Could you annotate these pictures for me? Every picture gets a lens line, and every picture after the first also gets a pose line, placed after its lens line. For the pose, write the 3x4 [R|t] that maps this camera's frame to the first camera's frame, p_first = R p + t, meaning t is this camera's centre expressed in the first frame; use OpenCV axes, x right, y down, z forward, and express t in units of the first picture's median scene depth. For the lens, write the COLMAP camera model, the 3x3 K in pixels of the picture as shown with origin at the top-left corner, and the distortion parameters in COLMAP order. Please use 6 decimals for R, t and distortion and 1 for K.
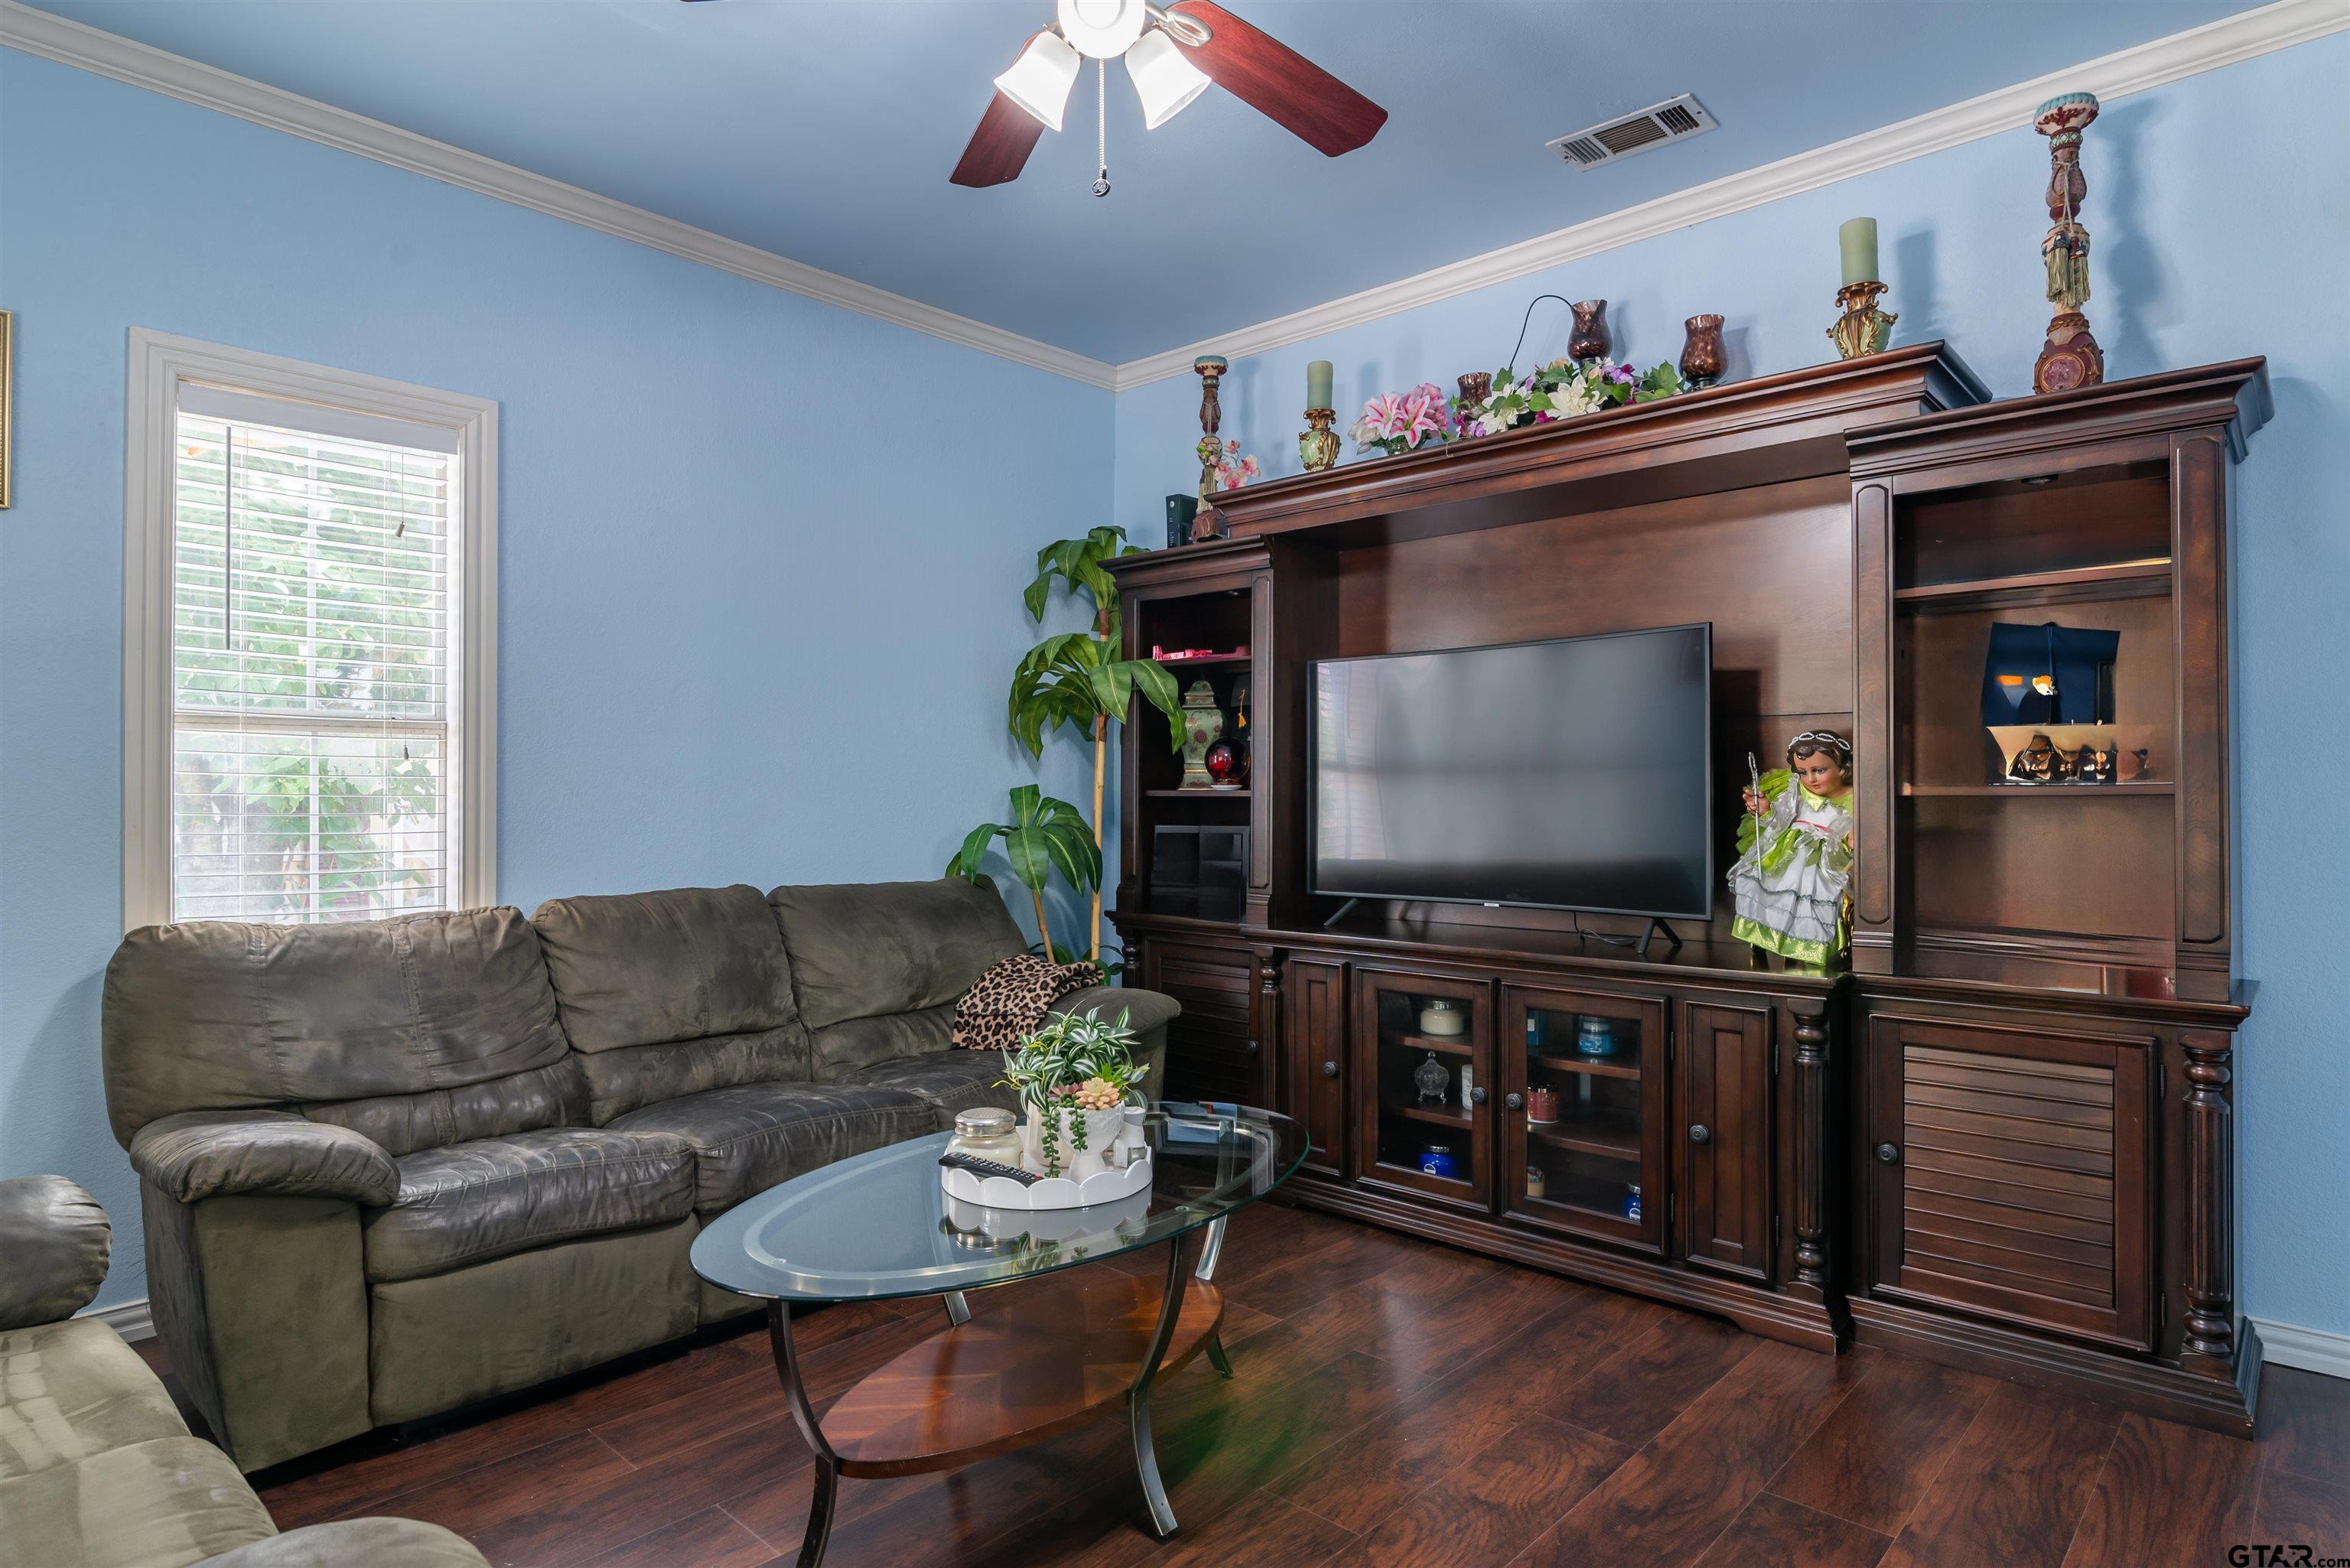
lens RADIAL K [[1296.9, 0, 1171.2], [0, 1296.9, 786.1], [0, 0, 1]] dist [-0.012329, 0.001783]
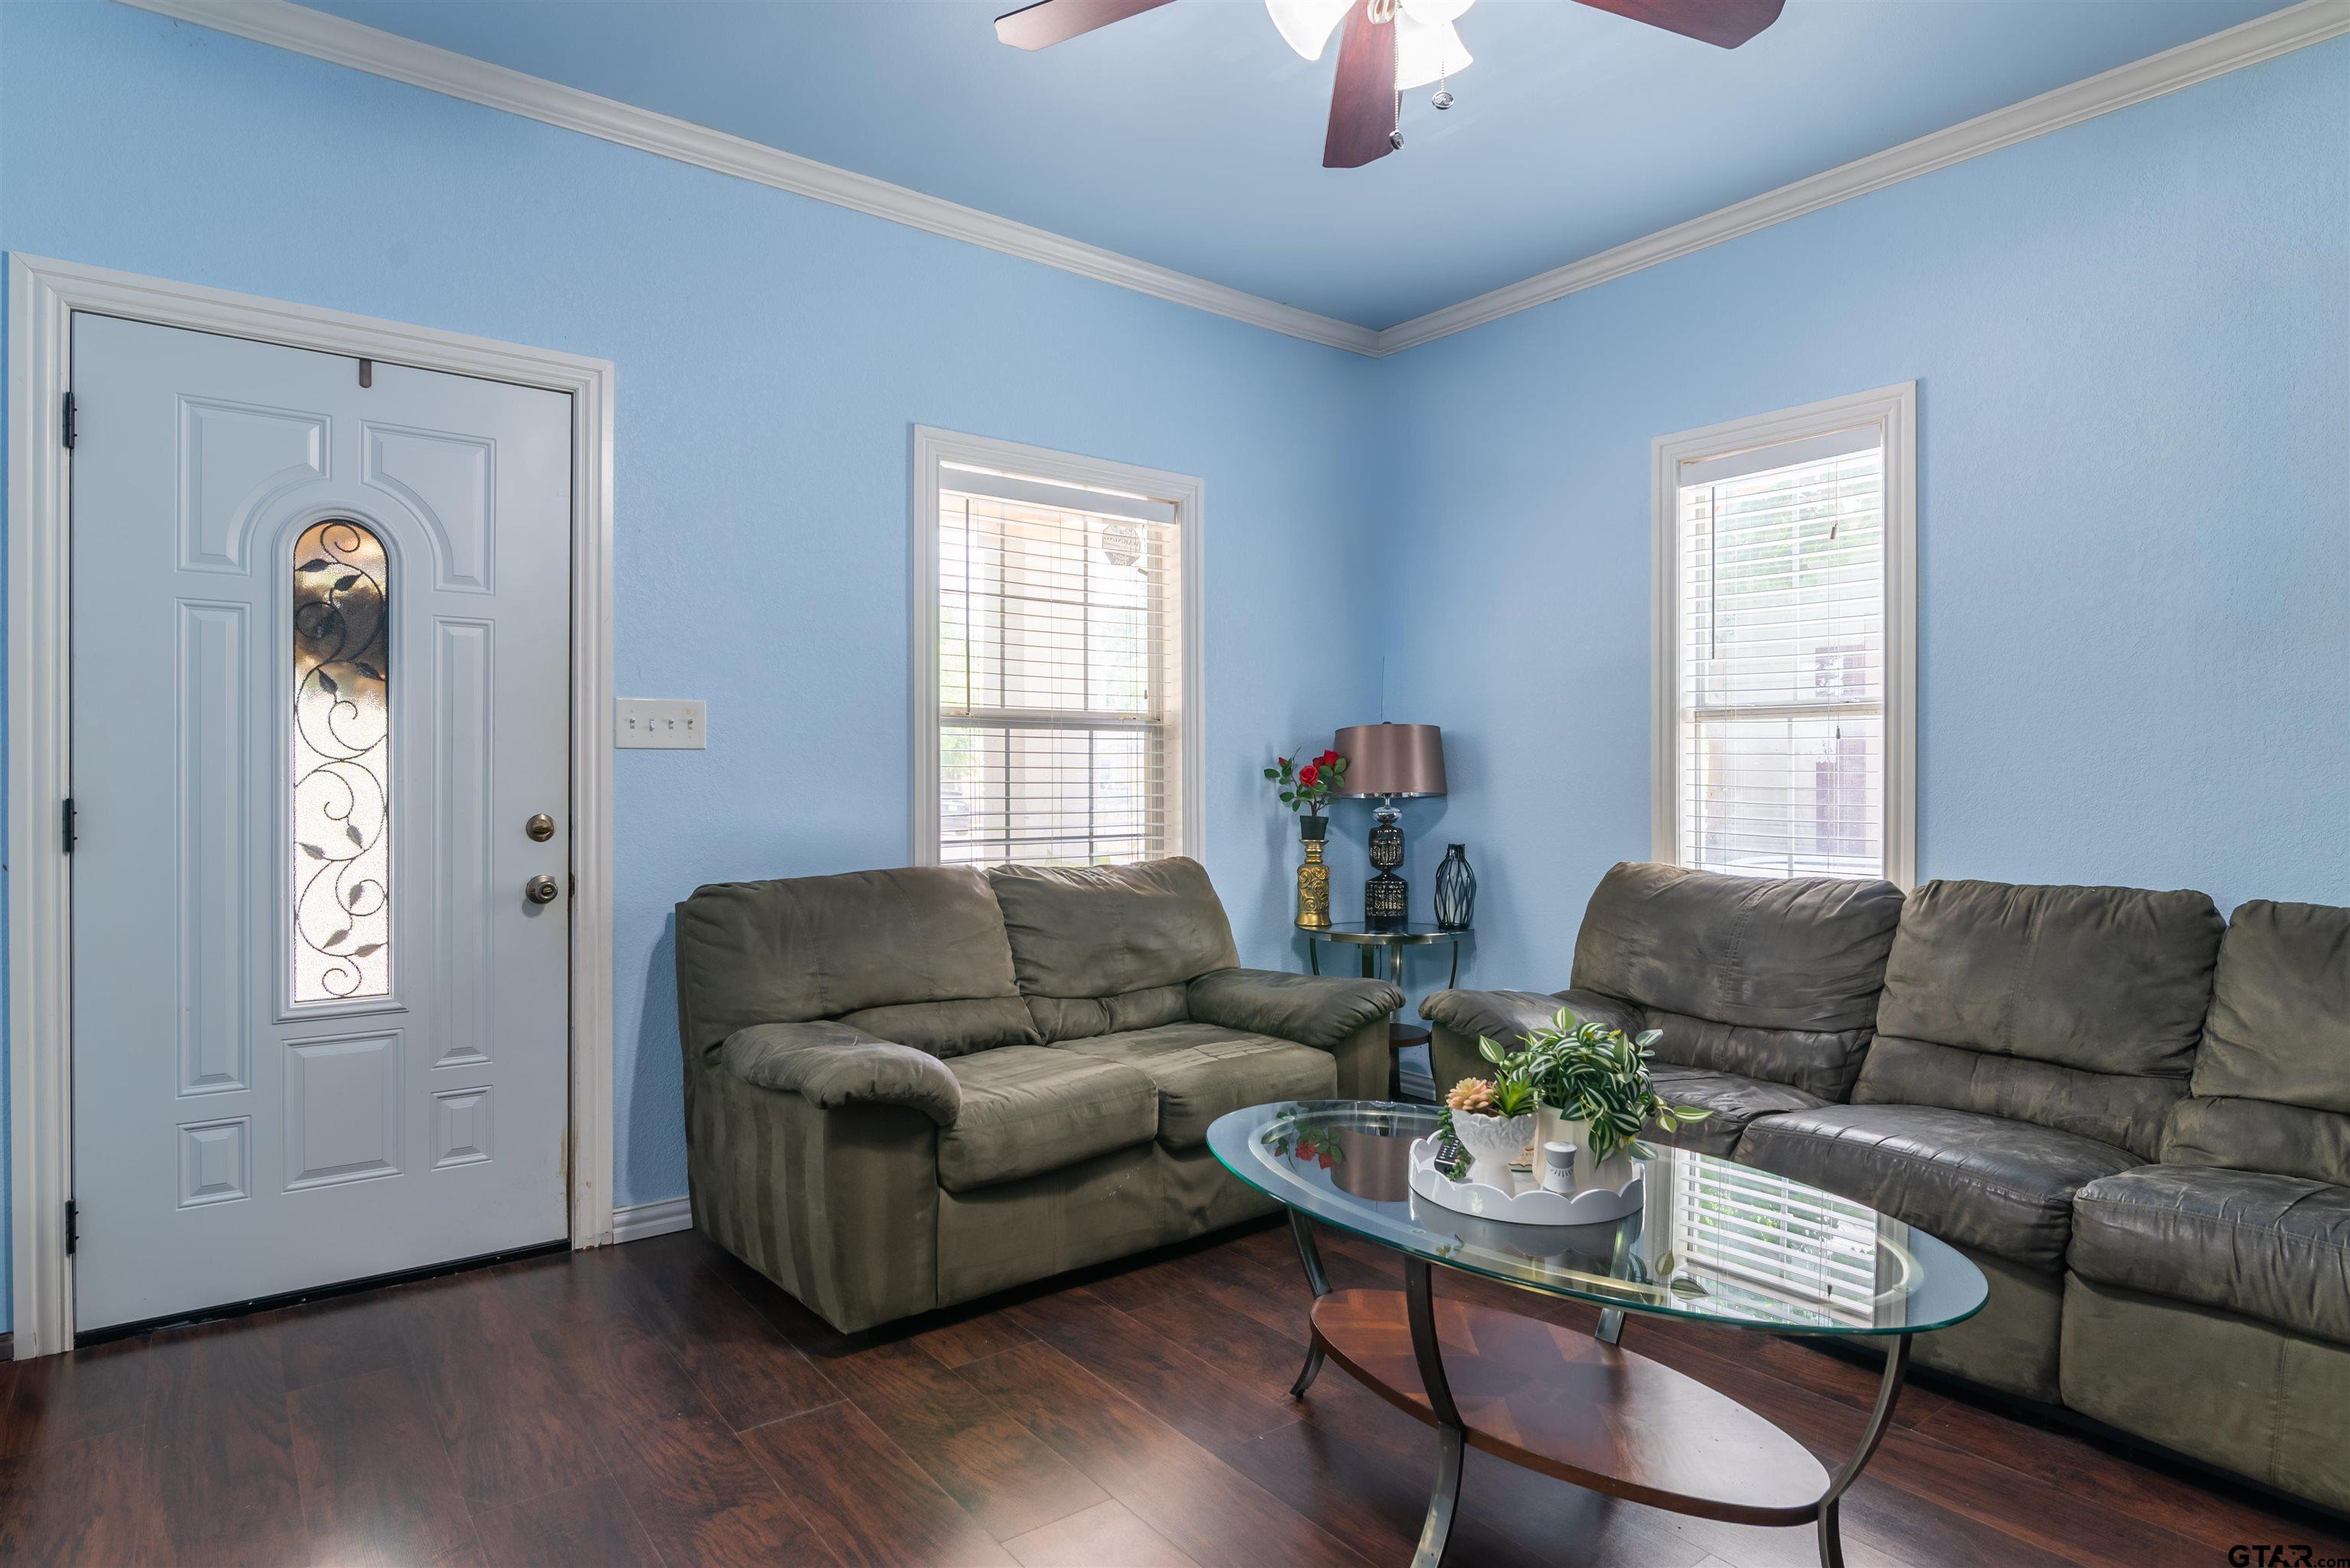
lens RADIAL K [[1296.9, 0, 1179.2], [0, 1296.9, 788.2], [0, 0, 1]] dist [-0.012329, 0.001783]
pose [[-0.158872, 0.013280, -0.987210, 0.581153], [0.002930, 0.999911, 0.012980, 0.004875], [0.987295, -0.000830, -0.158897, 0.613141]]
